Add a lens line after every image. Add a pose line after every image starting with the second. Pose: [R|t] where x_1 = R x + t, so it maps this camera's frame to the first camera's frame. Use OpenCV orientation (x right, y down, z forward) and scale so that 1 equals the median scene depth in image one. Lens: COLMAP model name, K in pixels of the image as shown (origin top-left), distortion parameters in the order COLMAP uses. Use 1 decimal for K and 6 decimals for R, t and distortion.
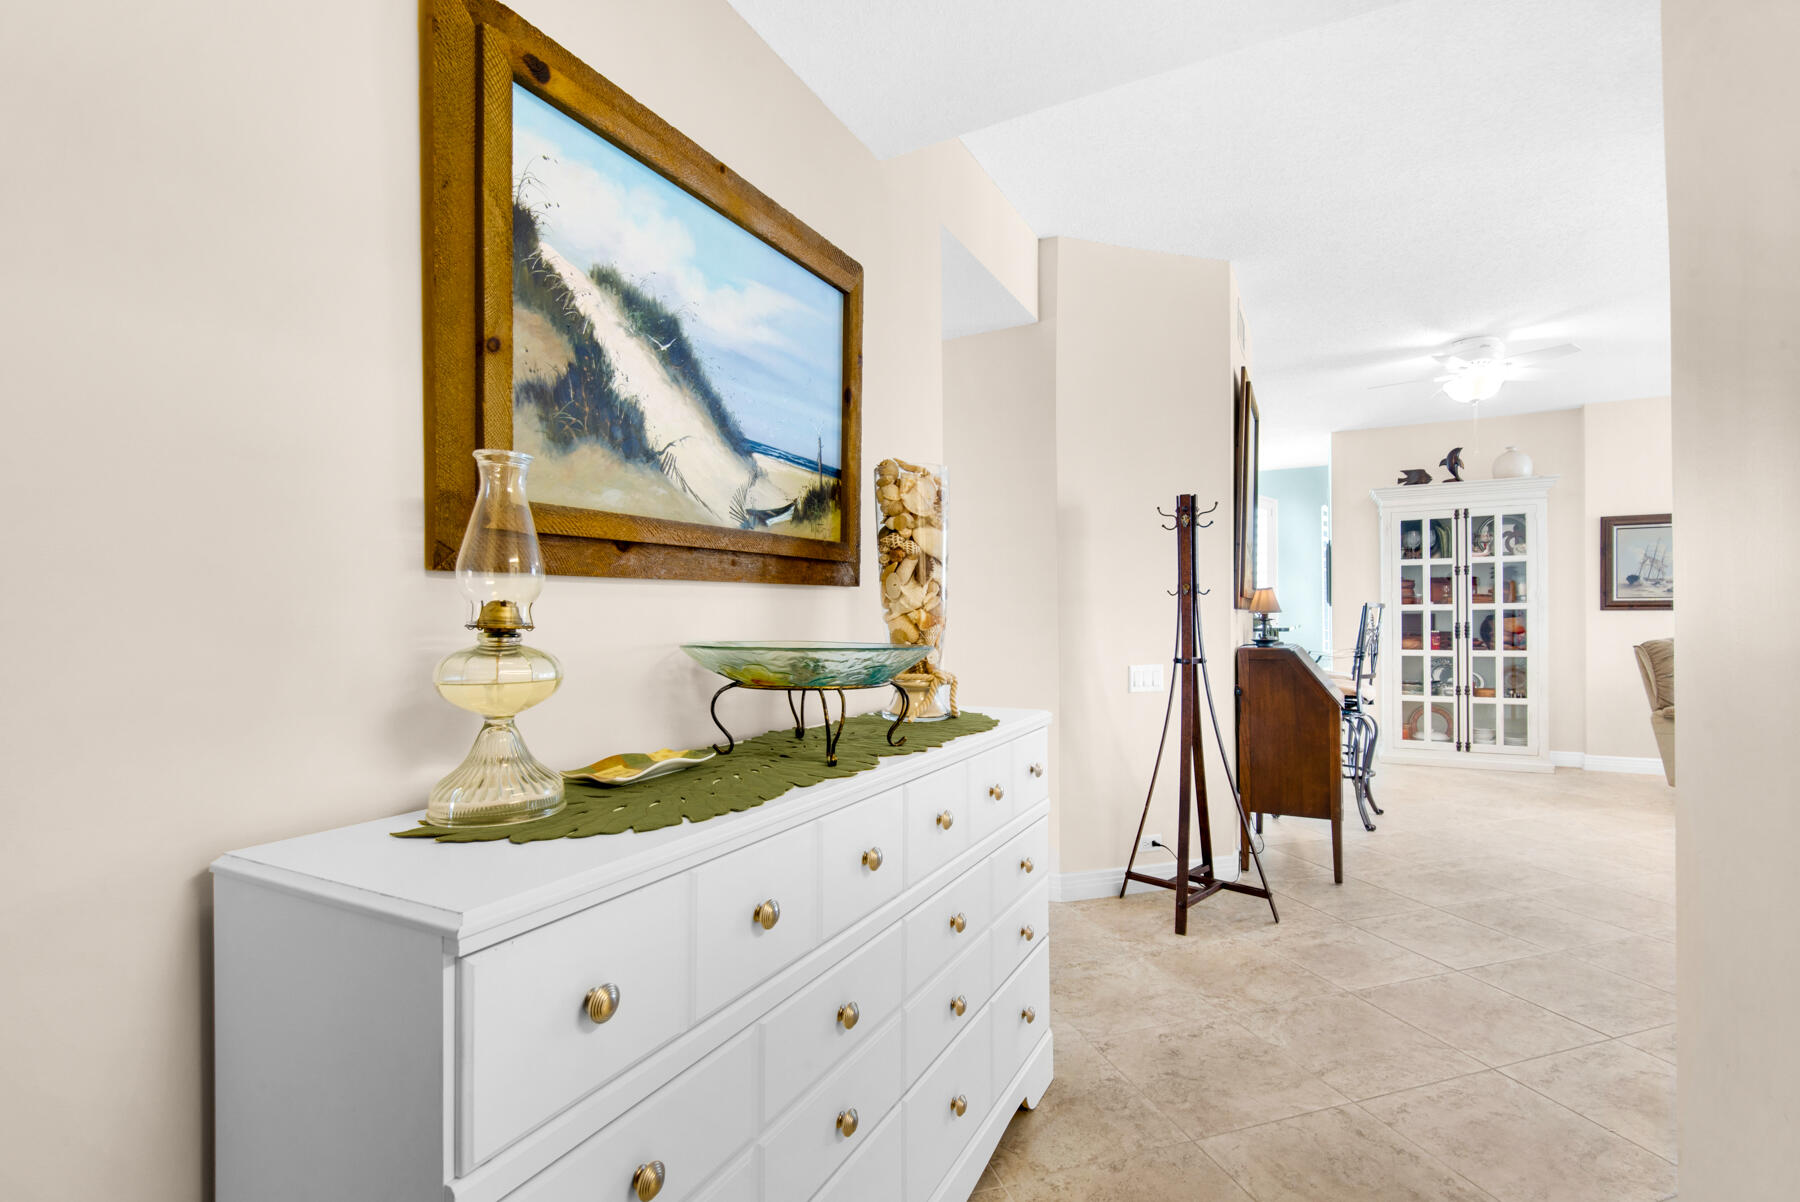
lens RADIAL K [[813.7, 0, 905.7], [0, 813.7, 607.8], [0, 0, 1]] dist [0.019056, -0.023079]
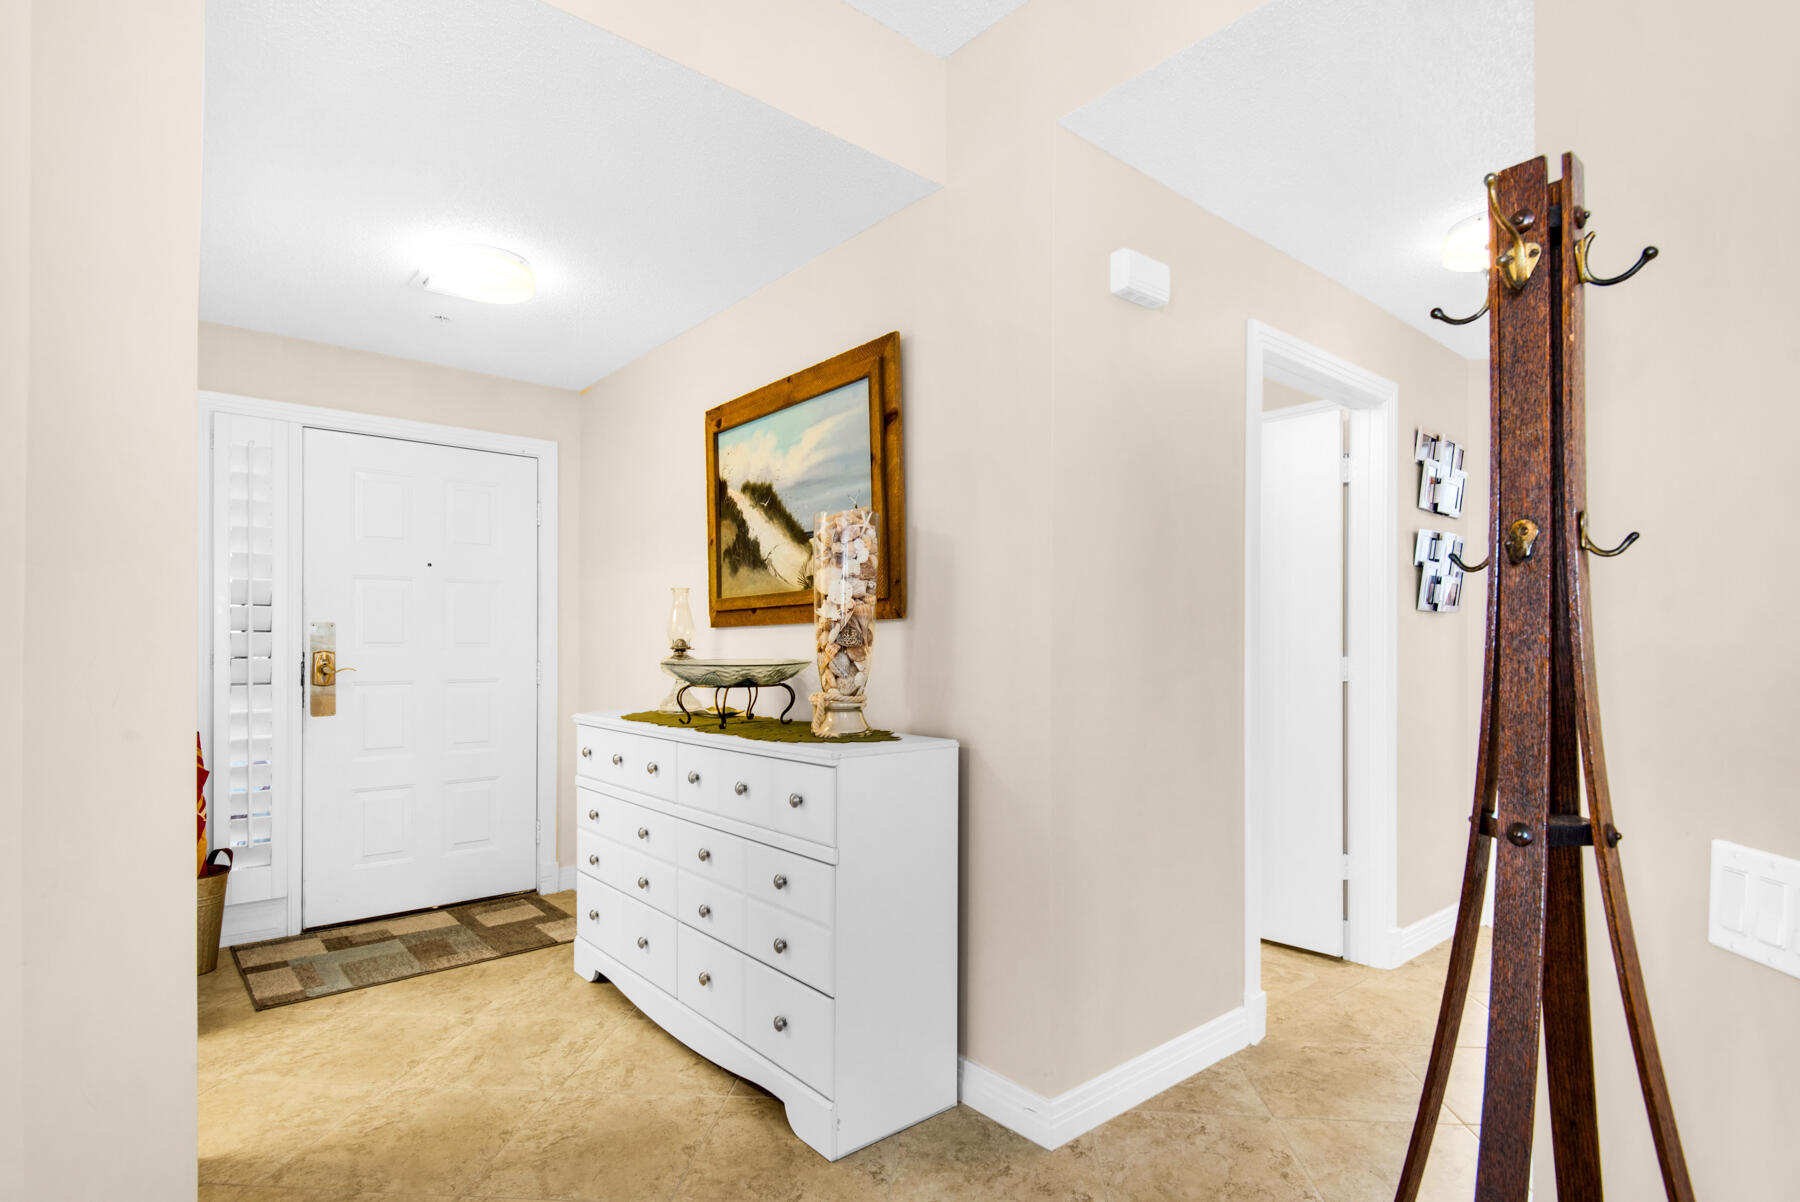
lens RADIAL K [[905.5, 0, 900.9], [0, 905.5, 662.4], [0, 0, 1]] dist [0.001812, -0.001391]
pose [[-0.381135, 0.001979, -0.924517, 1.532862], [-0.004885, 0.999979, 0.004154, 0.040868], [0.924506, 0.006099, -0.381118, 2.085004]]
